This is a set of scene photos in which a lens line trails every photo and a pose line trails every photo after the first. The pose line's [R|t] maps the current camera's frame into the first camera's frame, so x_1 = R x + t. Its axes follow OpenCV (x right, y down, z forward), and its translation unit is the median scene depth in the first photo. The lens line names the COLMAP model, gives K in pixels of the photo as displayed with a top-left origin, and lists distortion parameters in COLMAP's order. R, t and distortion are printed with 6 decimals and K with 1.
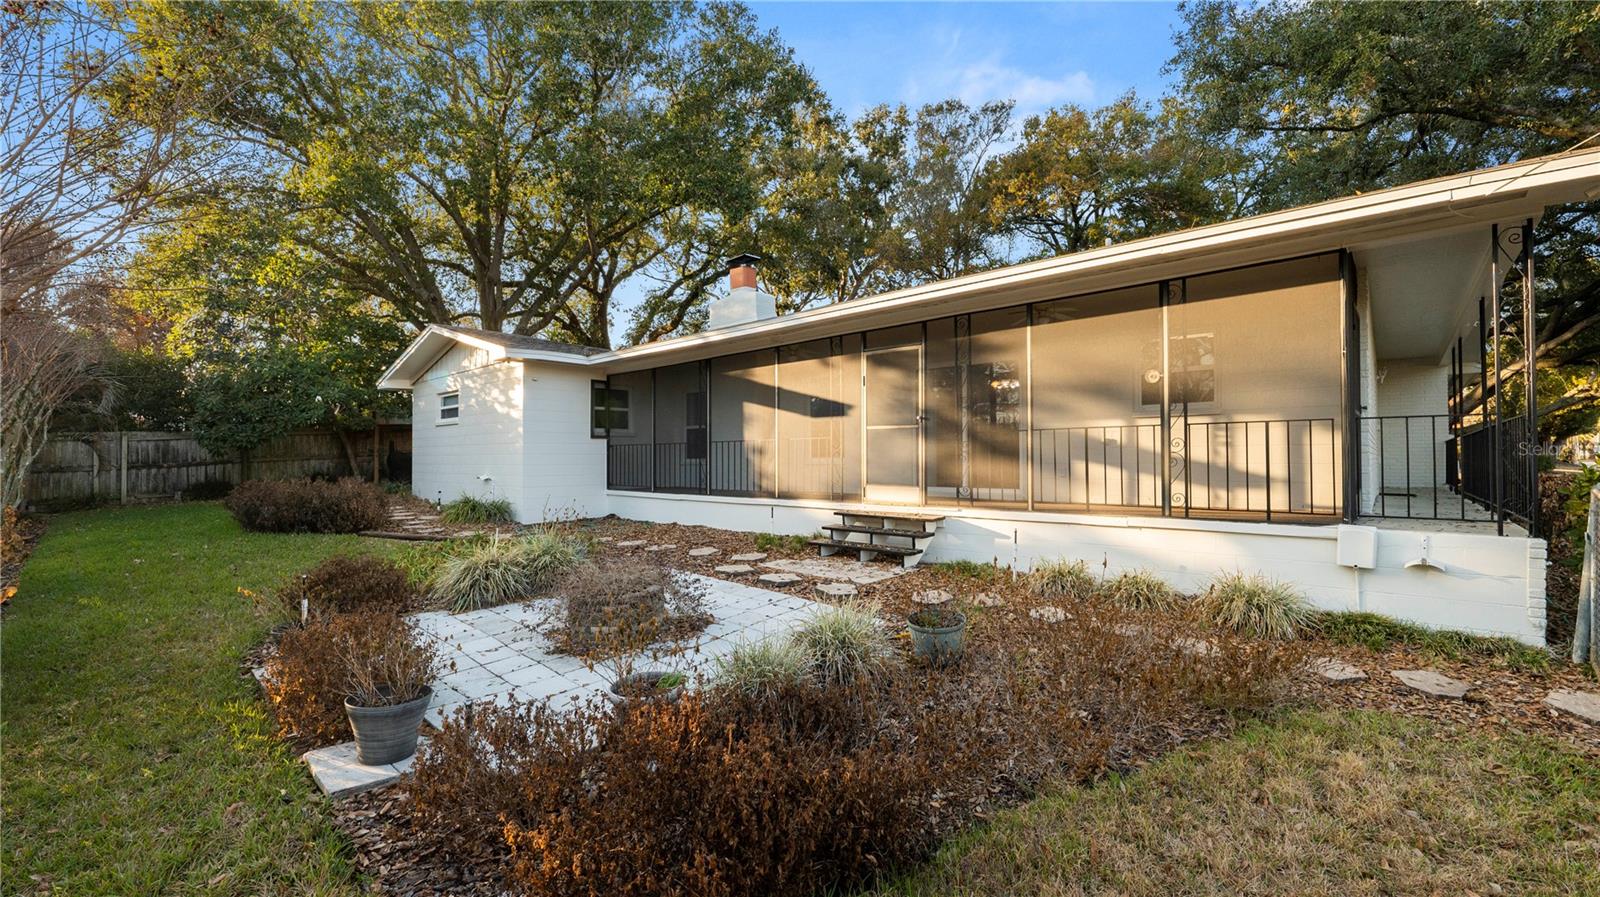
lens RADIAL K [[646.9, 0, 789.3], [0, 646.9, 451.0], [0, 0, 1]] dist [-0.010282, 0.000720]
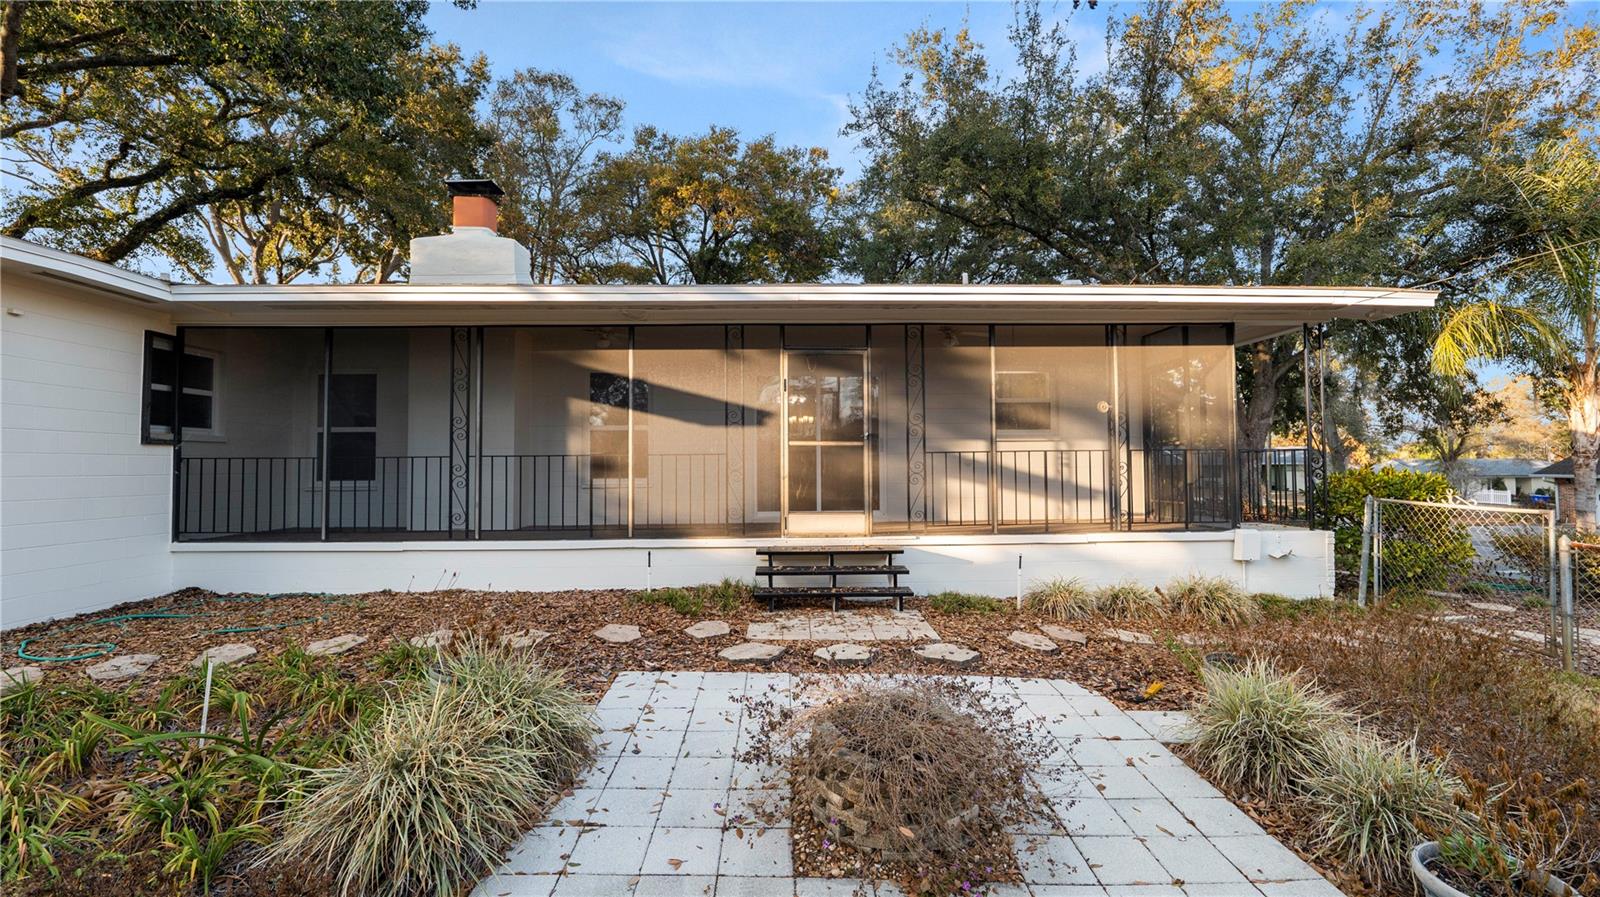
lens RADIAL K [[646.9, 0, 800.0], [0, 646.9, 441.6], [0, 0, 1]] dist [-0.010282, 0.000720]
pose [[0.715146, 0.022484, 0.698613, -0.431253], [-0.004087, 0.999600, -0.027988, -0.014412], [-0.698963, 0.017160, 0.714952, 0.405972]]
